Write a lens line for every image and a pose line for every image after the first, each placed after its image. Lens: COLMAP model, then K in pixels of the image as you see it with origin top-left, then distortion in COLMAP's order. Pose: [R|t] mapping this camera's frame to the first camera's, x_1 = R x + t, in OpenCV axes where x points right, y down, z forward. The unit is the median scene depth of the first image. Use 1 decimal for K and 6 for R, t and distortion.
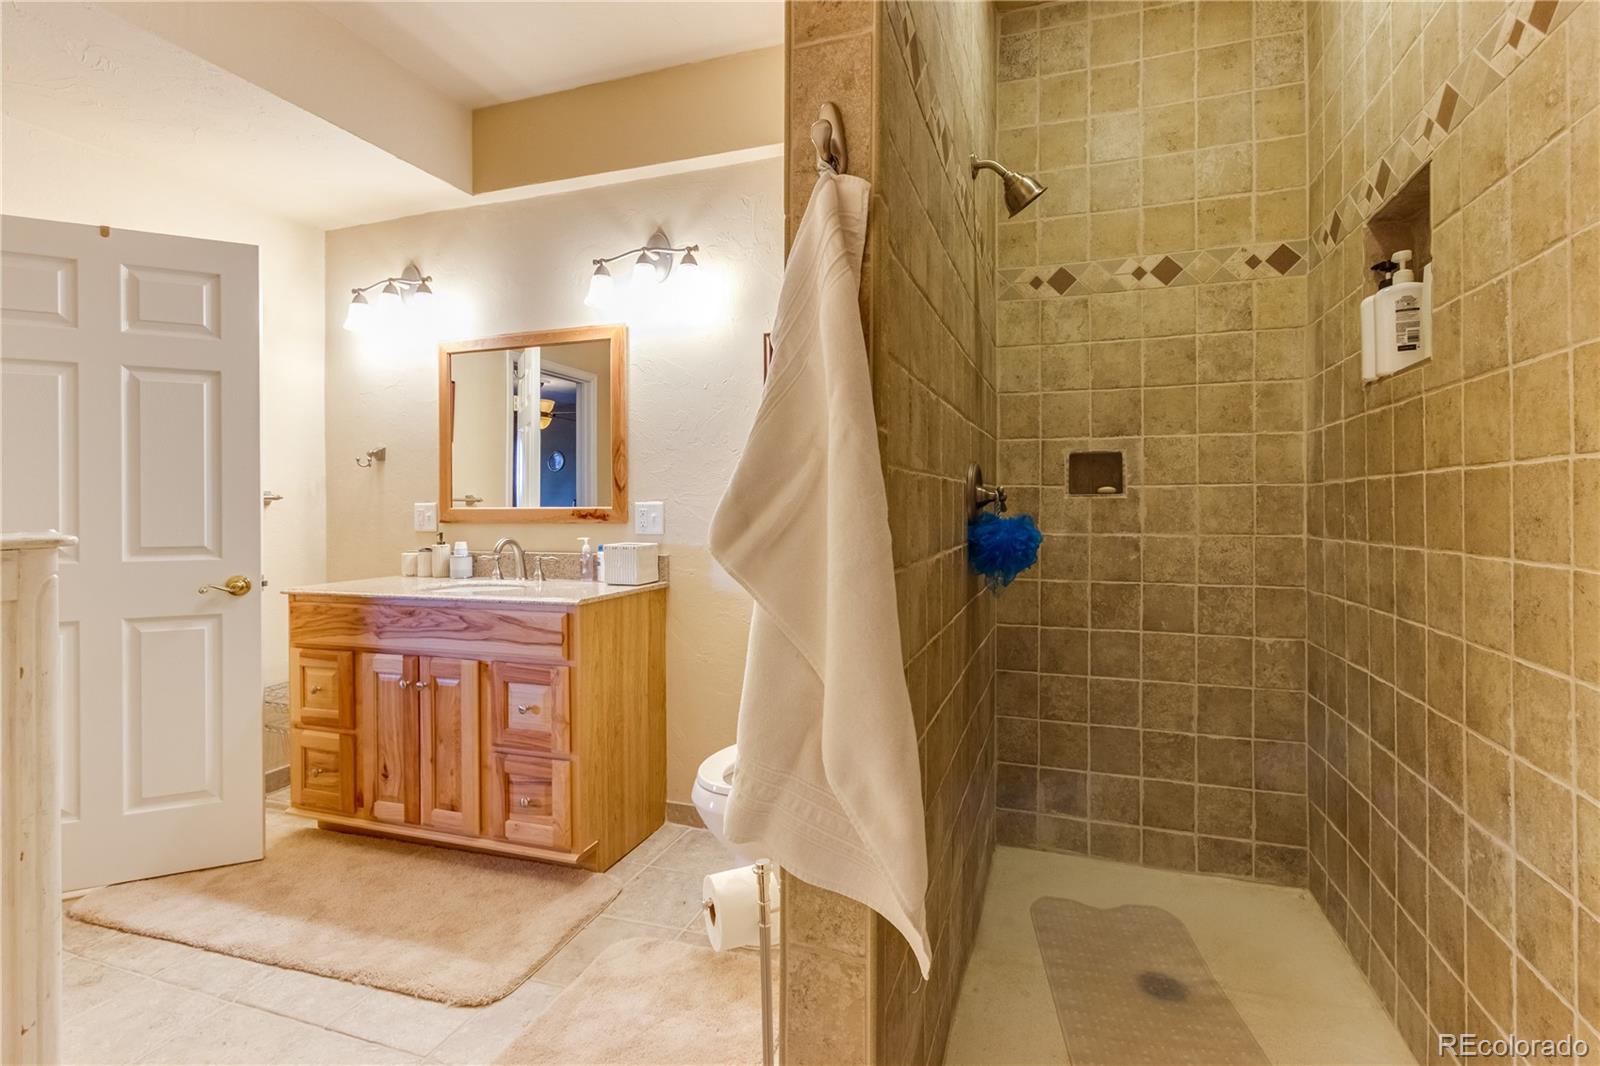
lens RADIAL K [[765.1, 0, 800.0], [0, 765.1, 498.8], [0, 0, 1]] dist [-0.001240, -0.000214]
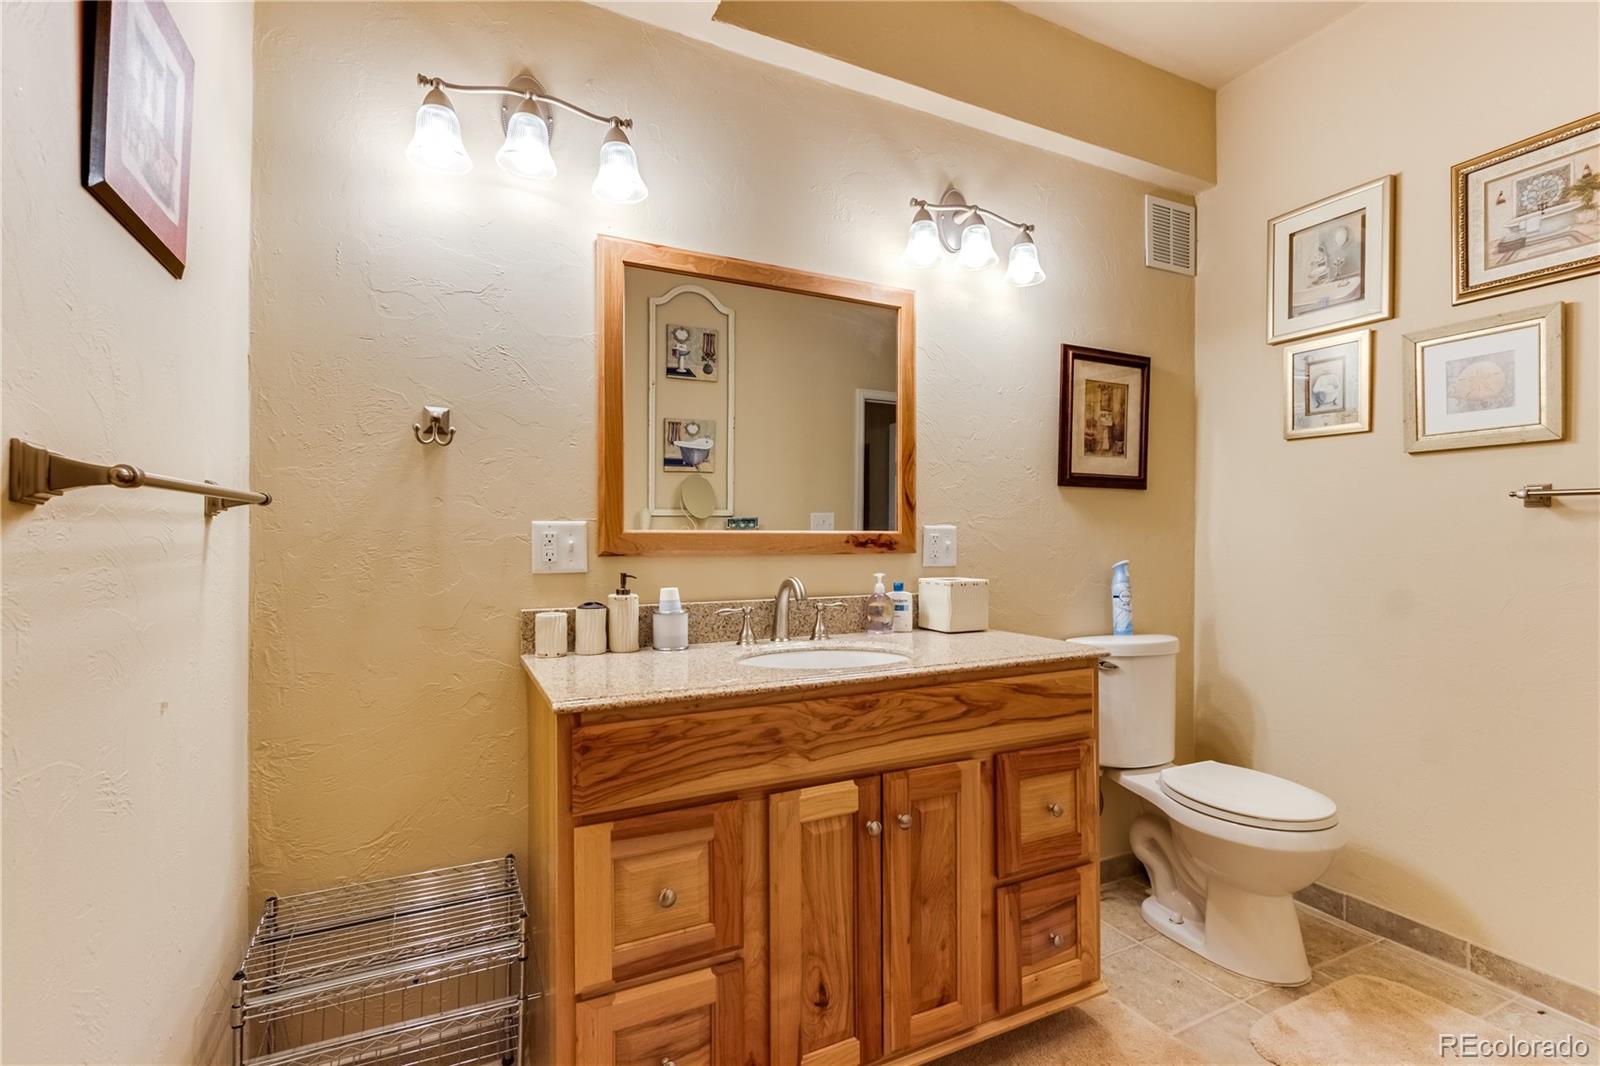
lens RADIAL K [[758.5, 0, 800.0], [0, 758.5, 533.0], [0, 0, 1]] dist [0.000946, 0.000110]
pose [[0.693789, 0.012566, 0.720068, -0.930599], [-0.008589, 0.999921, -0.009174, 0.021547], [-0.720127, 0.000180, 0.693843, 0.606780]]
